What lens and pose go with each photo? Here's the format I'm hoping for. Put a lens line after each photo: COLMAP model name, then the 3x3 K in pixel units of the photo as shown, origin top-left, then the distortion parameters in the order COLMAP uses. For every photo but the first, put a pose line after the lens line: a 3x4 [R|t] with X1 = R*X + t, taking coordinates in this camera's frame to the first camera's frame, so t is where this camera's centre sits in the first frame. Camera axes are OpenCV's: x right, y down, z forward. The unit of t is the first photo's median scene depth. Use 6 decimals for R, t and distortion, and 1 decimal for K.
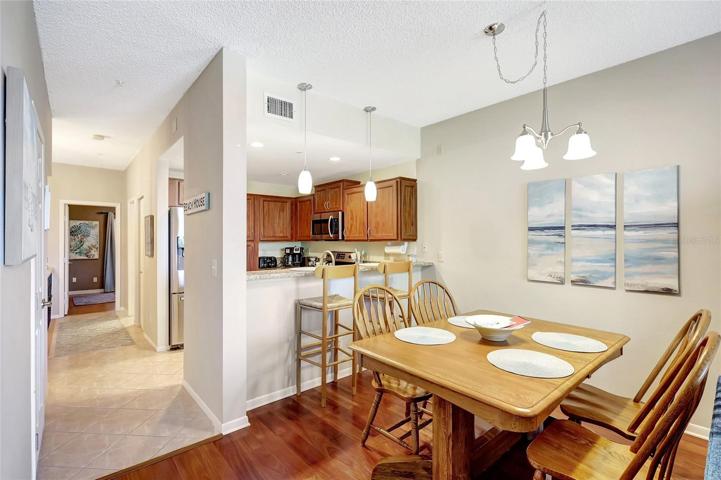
lens RADIAL K [[334.6, 0, 361.5], [0, 334.6, 238.6], [0, 0, 1]] dist [0.004259, -0.000794]
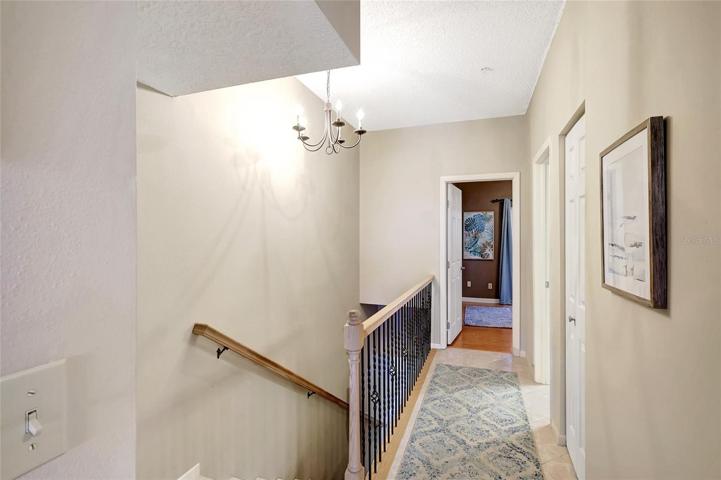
lens RADIAL K [[334.6, 0, 362.4], [0, 334.6, 238.0], [0, 0, 1]] dist [0.004259, -0.000794]
pose [[0.493810, 0.003092, -0.869565, -0.262298], [0.003867, 0.999976, 0.005751, 0.003873], [0.869561, -0.006203, 0.493786, 0.357385]]
